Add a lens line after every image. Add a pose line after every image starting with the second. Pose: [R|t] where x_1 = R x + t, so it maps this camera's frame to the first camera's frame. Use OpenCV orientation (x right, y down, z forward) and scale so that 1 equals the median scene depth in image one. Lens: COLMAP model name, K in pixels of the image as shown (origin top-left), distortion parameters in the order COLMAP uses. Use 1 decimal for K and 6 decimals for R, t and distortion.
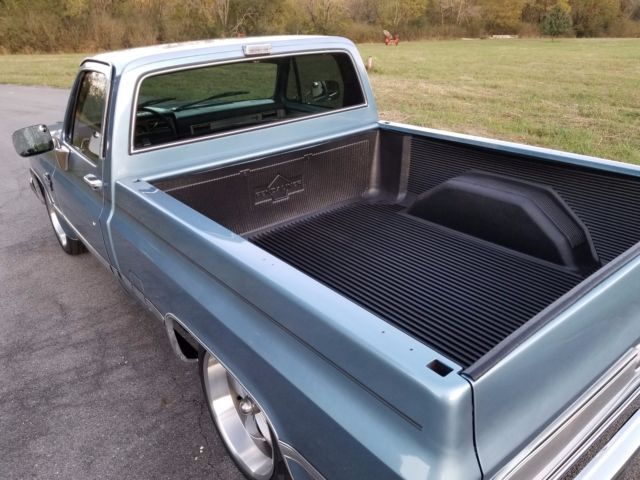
lens RADIAL K [[512.7, 0, 311.6], [0, 512.7, 238.4], [0, 0, 1]] dist [-0.000820, -0.002938]
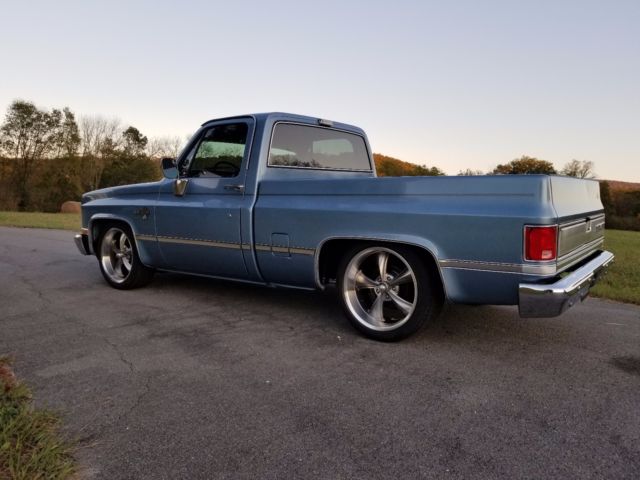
lens RADIAL K [[506.7, 0, 317.4], [0, 506.7, 224.7], [0, 0, 1]] dist [0.074551, -0.135271]
pose [[0.963759, 0.034350, 0.264555, -0.529134], [0.059981, 0.938383, -0.340351, 0.470758], [-0.259945, 0.343885, 0.902315, -0.335359]]
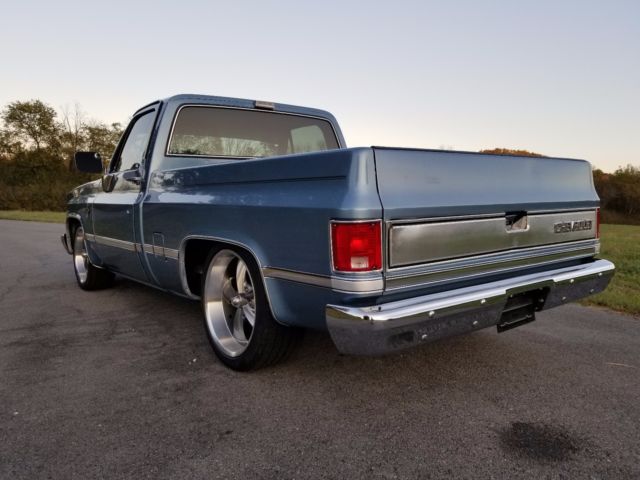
lens RADIAL K [[506.7, 0, 317.4], [0, 506.7, 224.7], [0, 0, 1]] dist [0.074551, -0.135271]
pose [[0.999285, 0.036937, 0.008056, 0.041674], [-0.031810, 0.936661, -0.348791, 0.408204], [-0.020429, 0.348285, 0.937166, -0.194023]]
